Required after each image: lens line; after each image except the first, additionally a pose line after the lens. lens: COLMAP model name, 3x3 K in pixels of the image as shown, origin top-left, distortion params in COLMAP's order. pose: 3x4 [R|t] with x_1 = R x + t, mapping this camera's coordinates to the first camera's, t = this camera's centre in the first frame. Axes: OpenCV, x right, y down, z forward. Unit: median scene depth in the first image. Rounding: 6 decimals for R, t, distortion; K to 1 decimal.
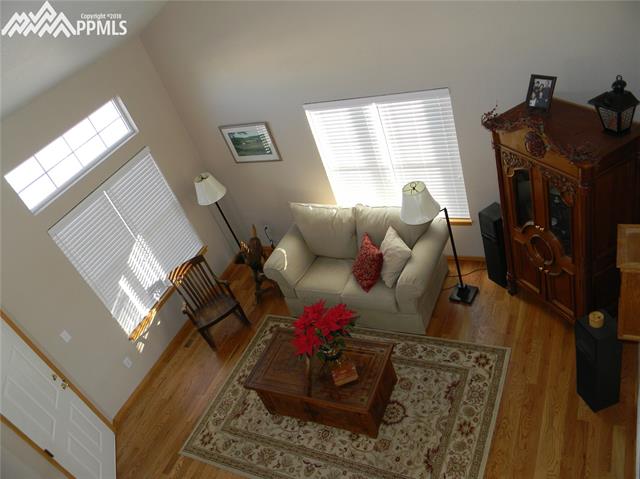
lens RADIAL K [[515.5, 0, 317.4], [0, 515.5, 241.7], [0, 0, 1]] dist [0.004259, 0.000150]
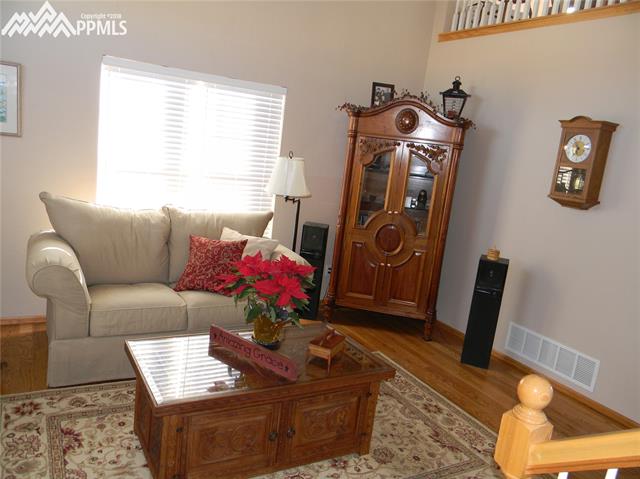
lens RADIAL K [[515.5, 0, 317.4], [0, 515.5, 241.7], [0, 0, 1]] dist [0.004259, 0.000150]
pose [[0.521587, 0.209079, 0.827184, -0.516739], [0.253335, 0.887834, -0.384151, 0.394691], [-0.814720, 0.409923, 0.410116, 0.712995]]
